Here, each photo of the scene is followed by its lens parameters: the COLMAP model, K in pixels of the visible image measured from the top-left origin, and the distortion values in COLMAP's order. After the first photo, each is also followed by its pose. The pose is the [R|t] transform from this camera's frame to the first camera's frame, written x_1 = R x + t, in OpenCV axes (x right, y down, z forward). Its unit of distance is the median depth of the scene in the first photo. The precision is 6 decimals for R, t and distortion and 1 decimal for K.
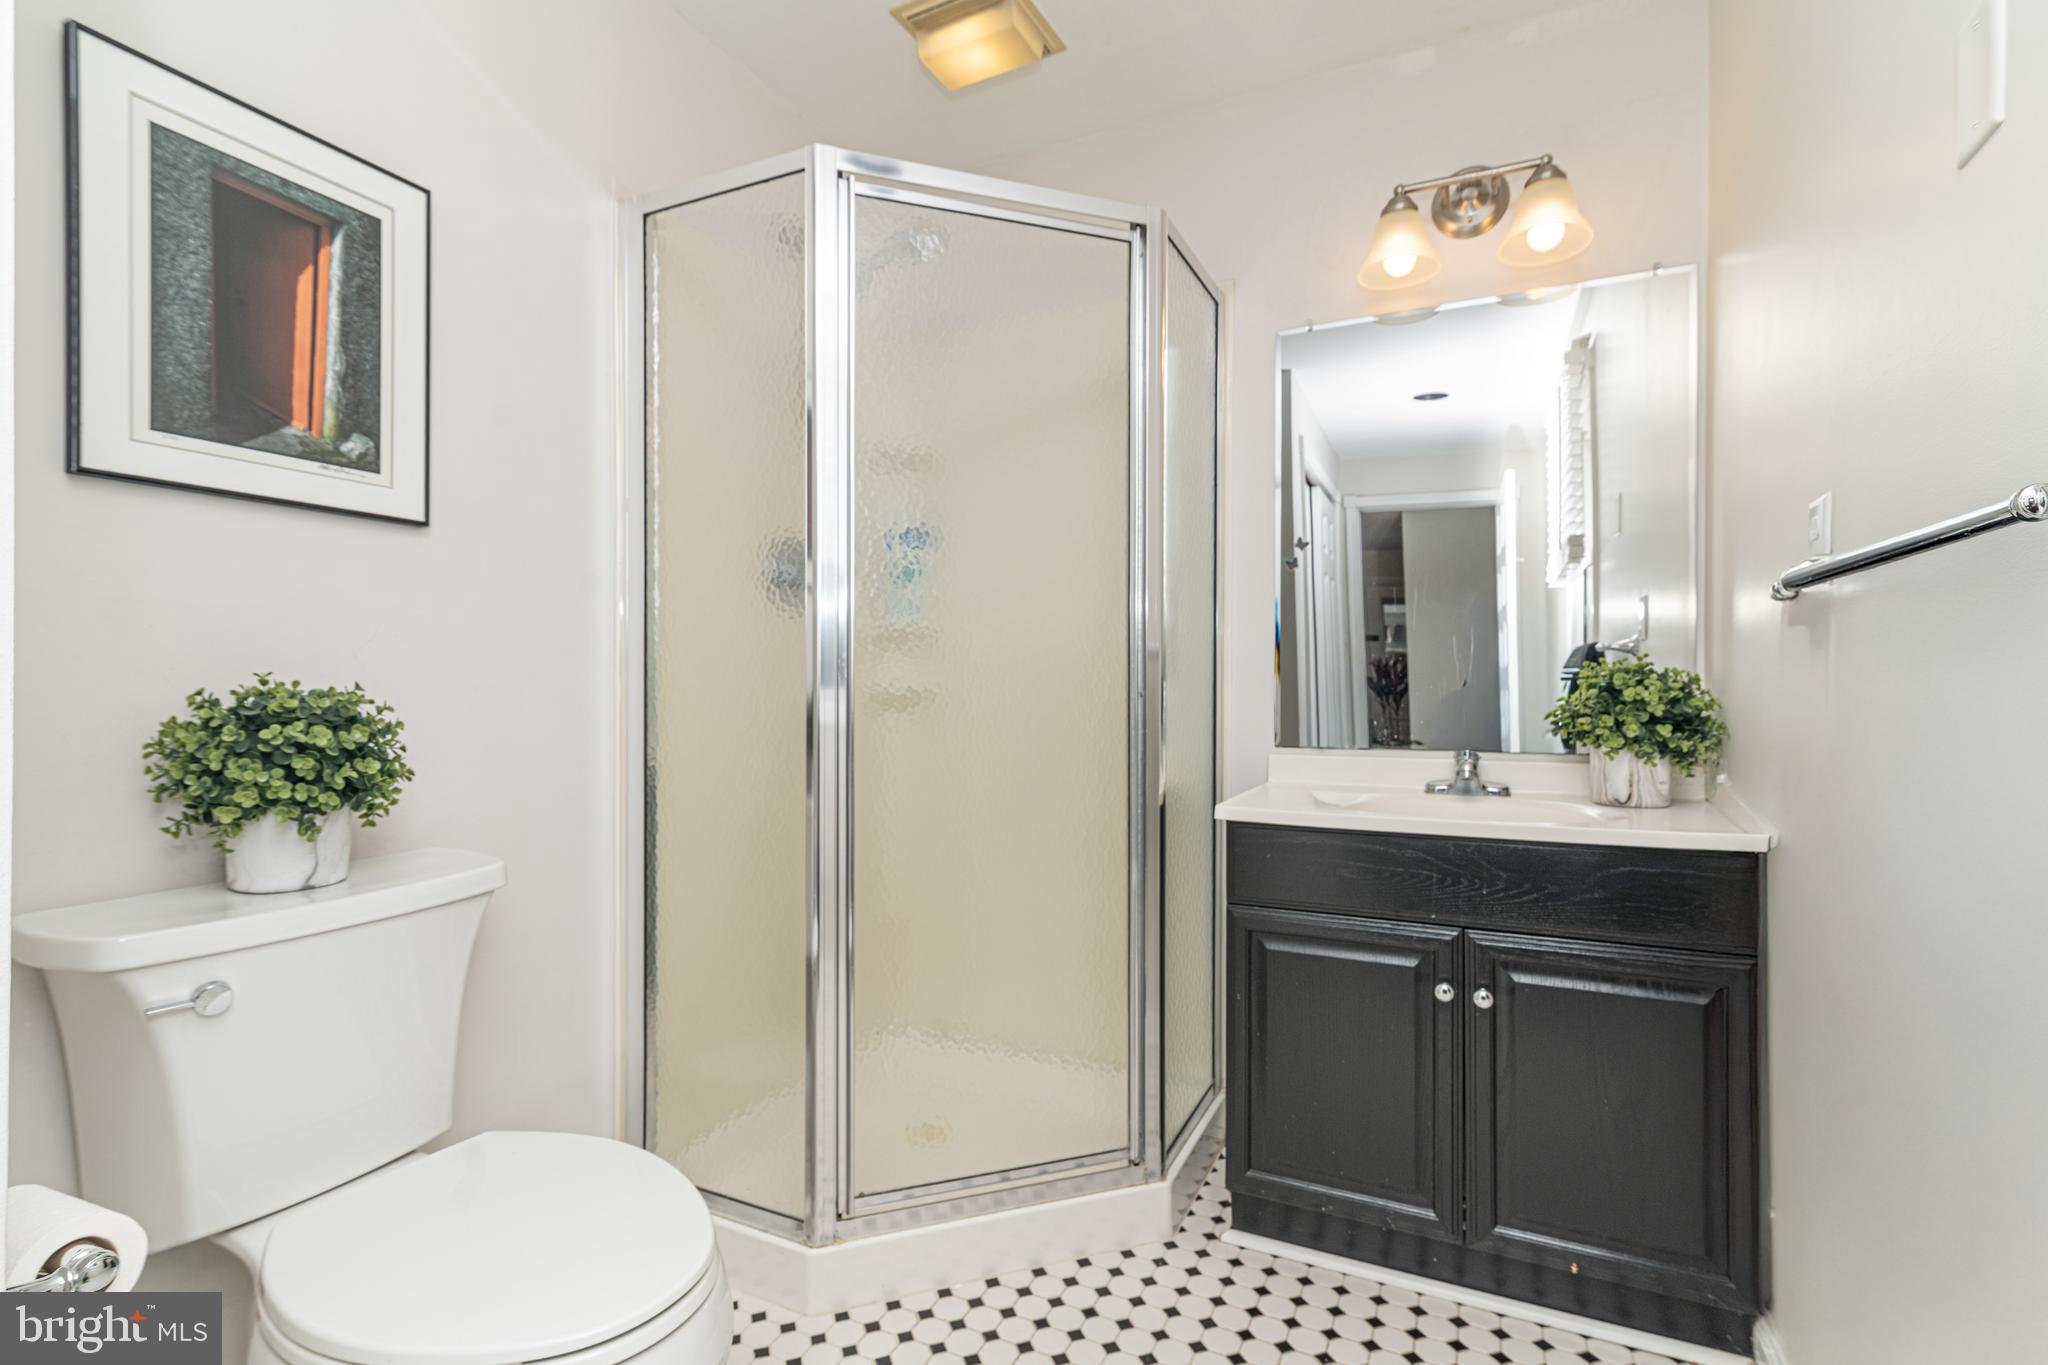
lens RADIAL K [[943.4, 0, 1029.0], [0, 943.4, 674.9], [0, 0, 1]] dist [0.010401, -0.001100]
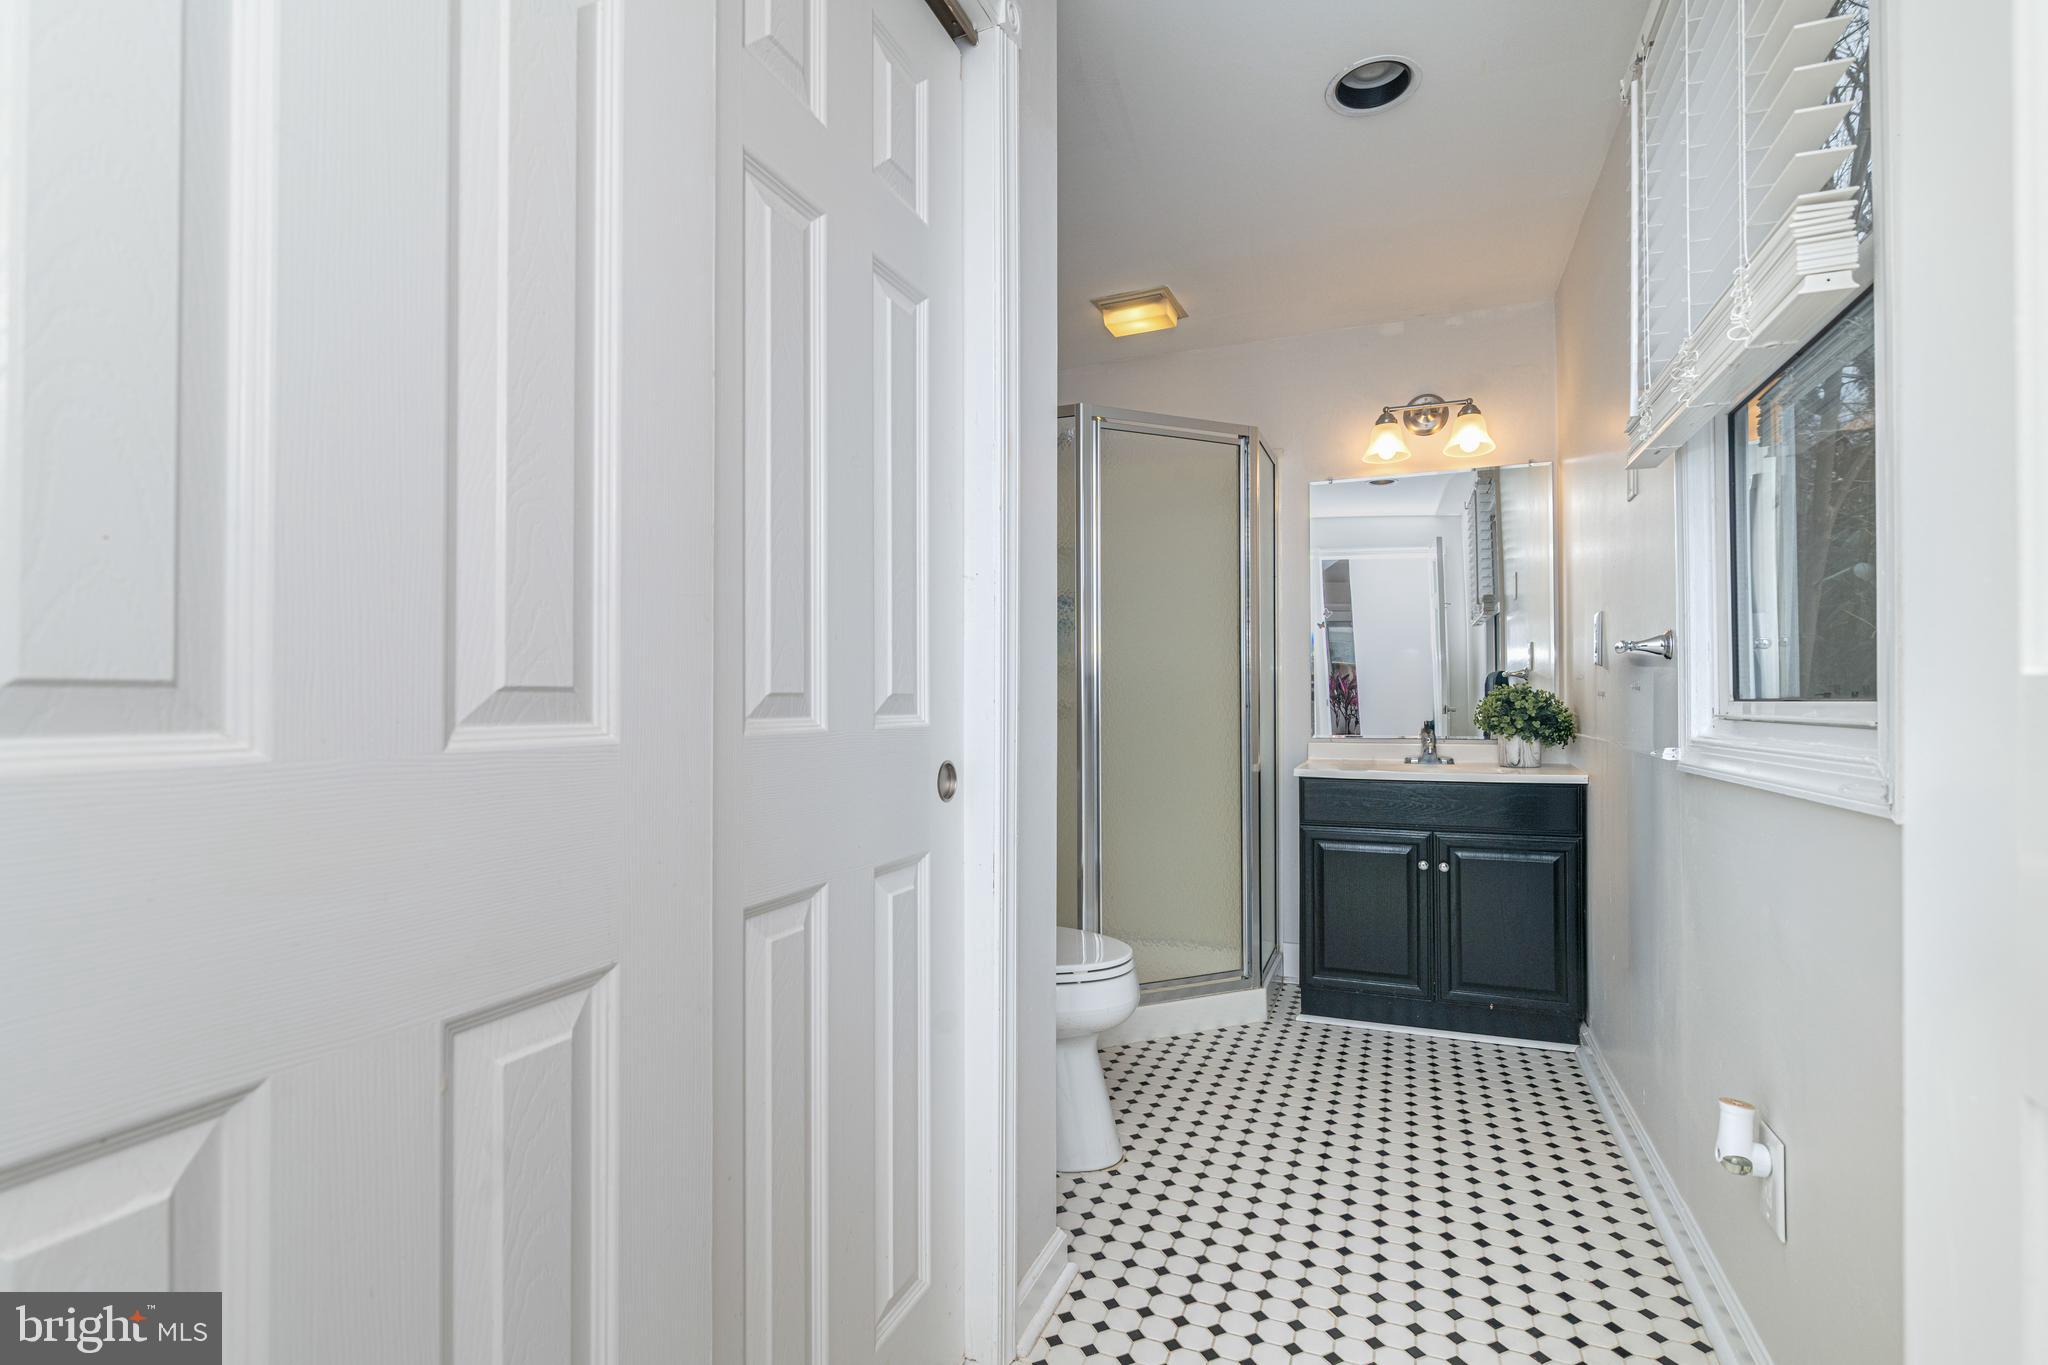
lens RADIAL K [[943.4, 0, 1020.0], [0, 943.4, 689.6], [0, 0, 1]] dist [0.010401, -0.001100]
pose [[0.997461, -0.005538, 0.071002, -0.439379], [0.005921, 0.999969, -0.005185, -0.004485], [-0.070971, 0.005593, 0.997463, -0.728529]]
